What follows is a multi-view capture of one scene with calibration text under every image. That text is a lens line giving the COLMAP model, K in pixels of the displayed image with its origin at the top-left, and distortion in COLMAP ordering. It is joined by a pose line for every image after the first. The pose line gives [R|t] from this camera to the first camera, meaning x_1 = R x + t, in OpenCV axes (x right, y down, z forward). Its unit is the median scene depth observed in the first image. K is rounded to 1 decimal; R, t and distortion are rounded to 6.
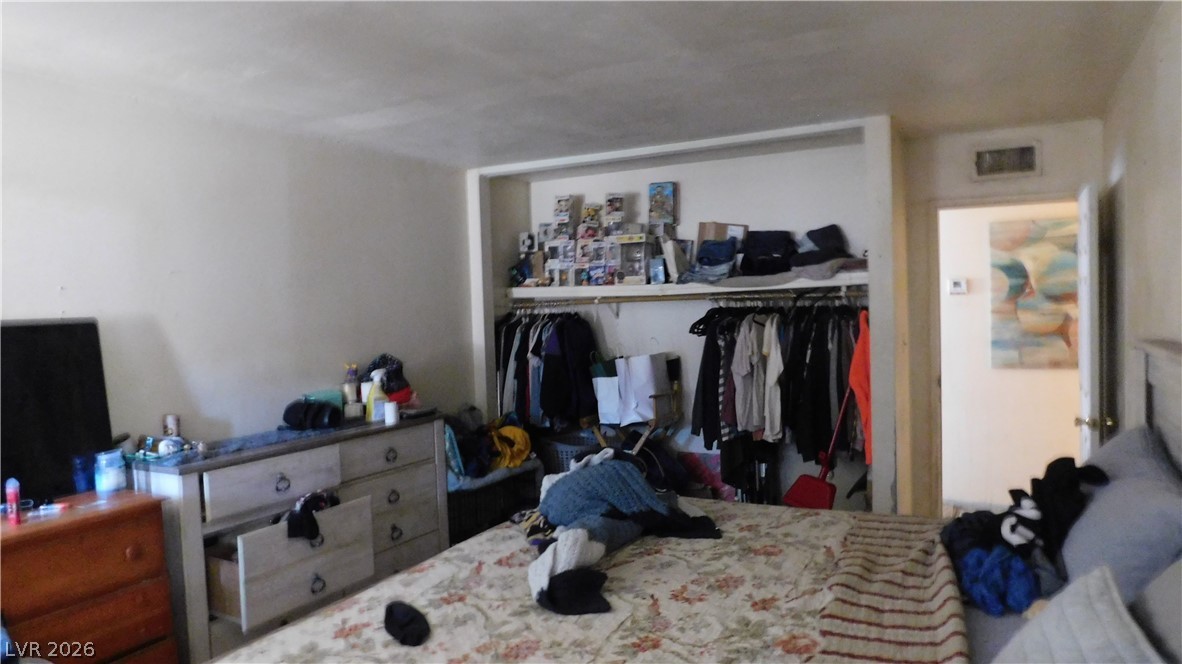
lens RADIAL K [[765.7, 0, 591.0], [0, 765.7, 332.0], [0, 0, 1]] dist [-0.077993, 0.043345]
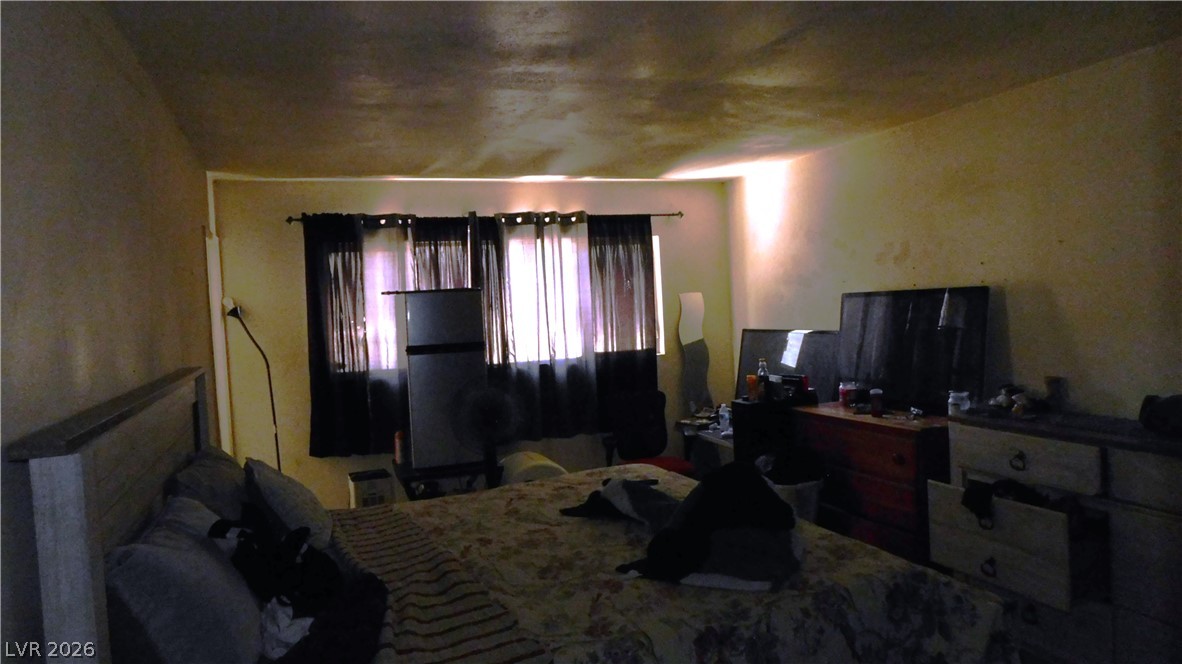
lens RADIAL K [[765.7, 0, 591.0], [0, 765.7, 332.0], [0, 0, 1]] dist [-0.077993, 0.043345]
pose [[-0.644889, 0.088126, -0.759179, 0.933826], [0.044588, 0.995976, 0.077738, -0.089741], [0.762975, 0.016282, -0.646223, 1.709675]]
